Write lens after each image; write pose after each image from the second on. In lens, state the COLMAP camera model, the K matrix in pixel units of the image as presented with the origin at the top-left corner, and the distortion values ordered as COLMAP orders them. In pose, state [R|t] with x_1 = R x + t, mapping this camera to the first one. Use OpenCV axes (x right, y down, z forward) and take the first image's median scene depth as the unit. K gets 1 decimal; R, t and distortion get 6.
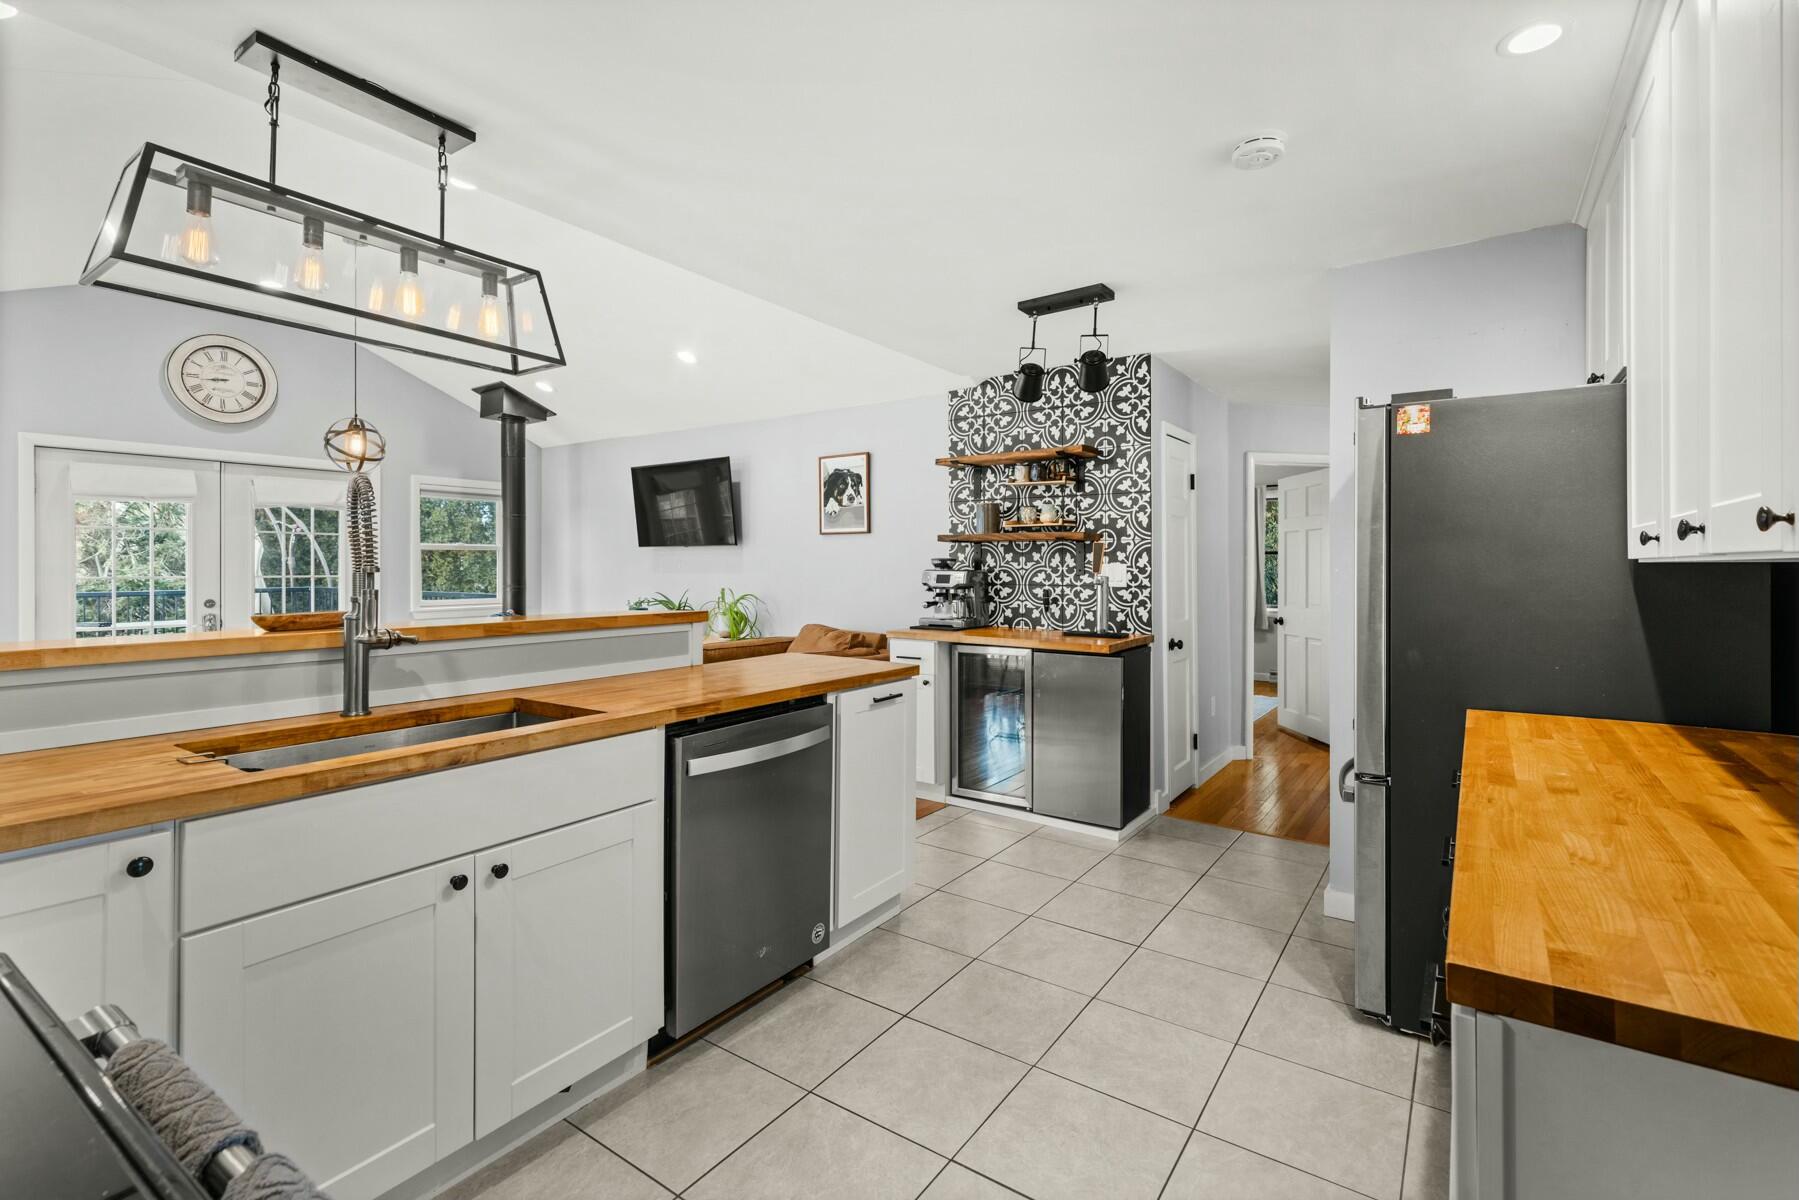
lens RADIAL K [[811.8, 0, 903.1], [0, 811.8, 563.3], [0, 0, 1]] dist [0.041393, 0.000224]
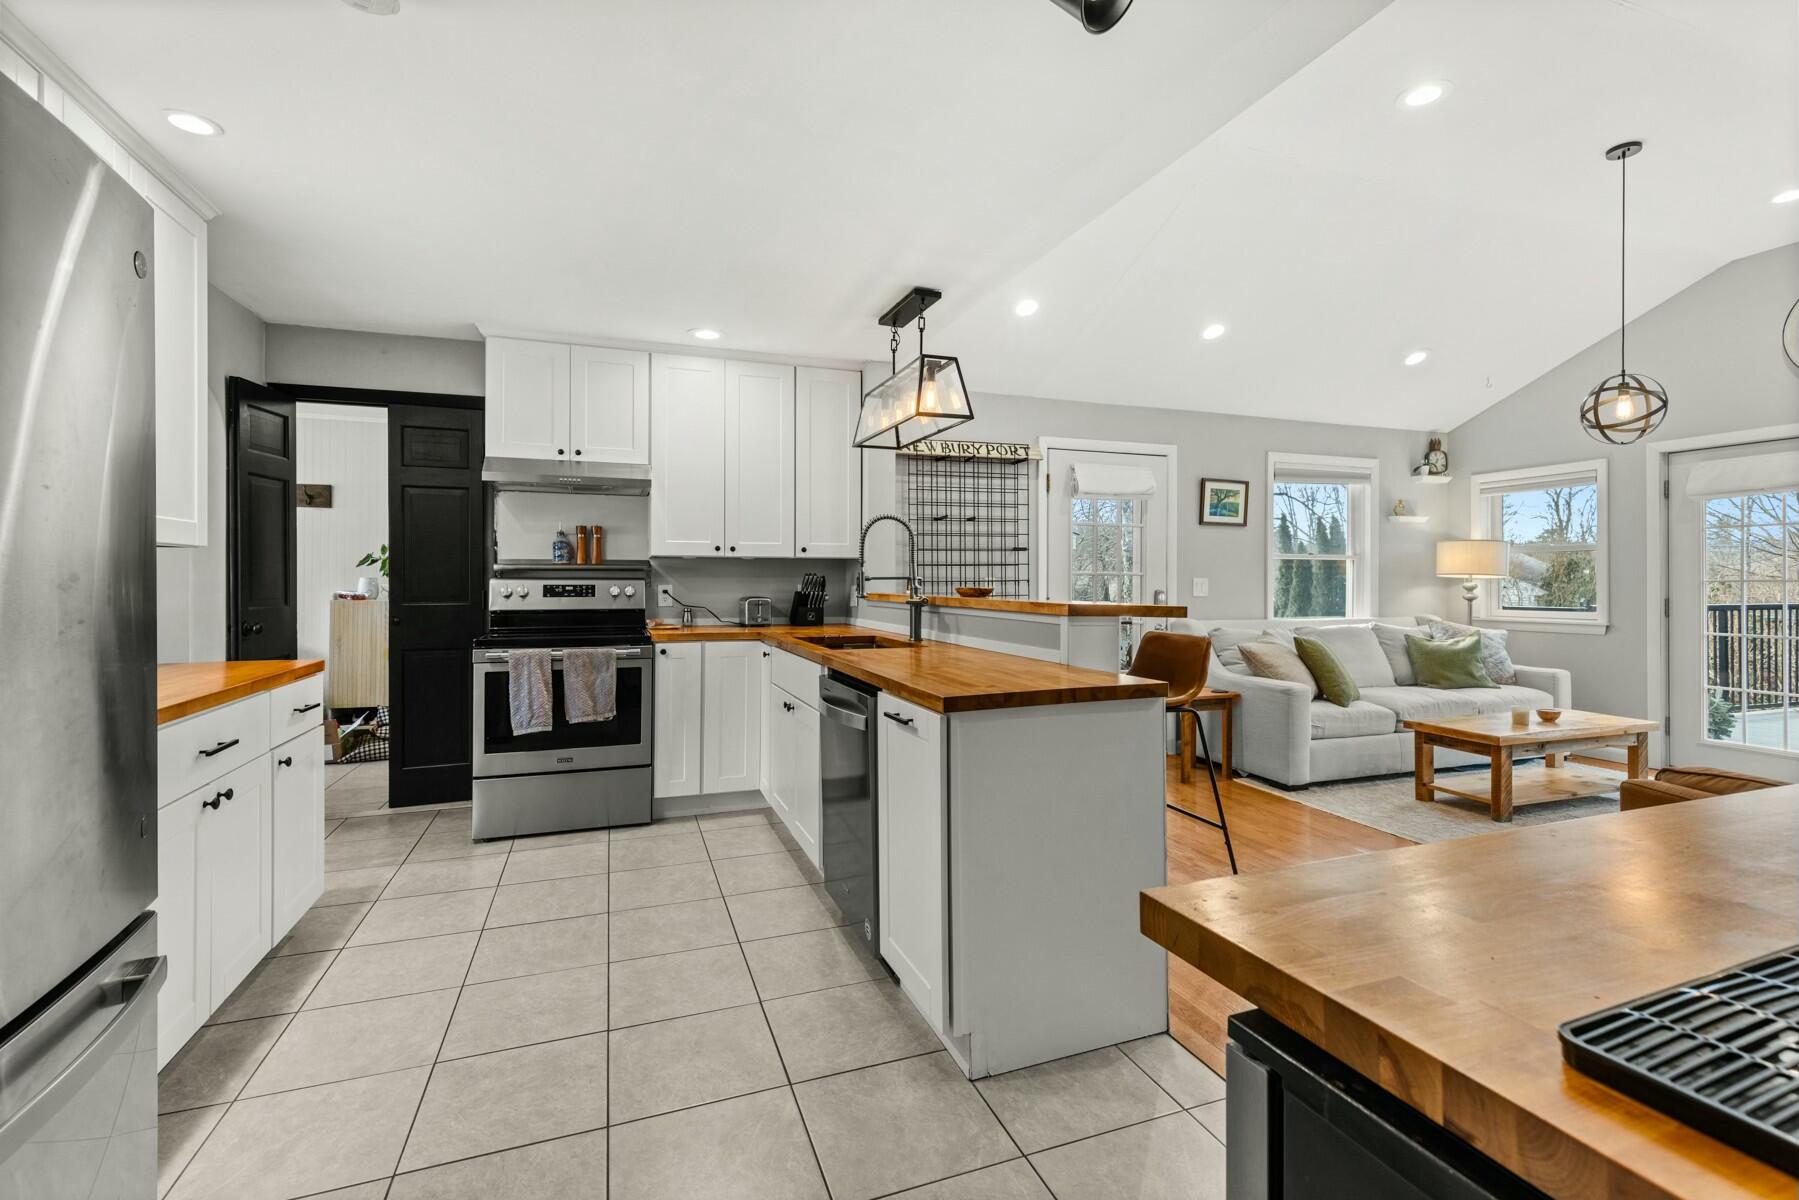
lens RADIAL K [[811.8, 0, 903.1], [0, 811.8, 563.3], [0, 0, 1]] dist [0.041393, 0.000224]
pose [[-0.571069, -0.021859, -0.820611, 0.796573], [0.001057, 0.999625, -0.027363, 0.051626], [0.820901, -0.016493, -0.570832, 1.871944]]
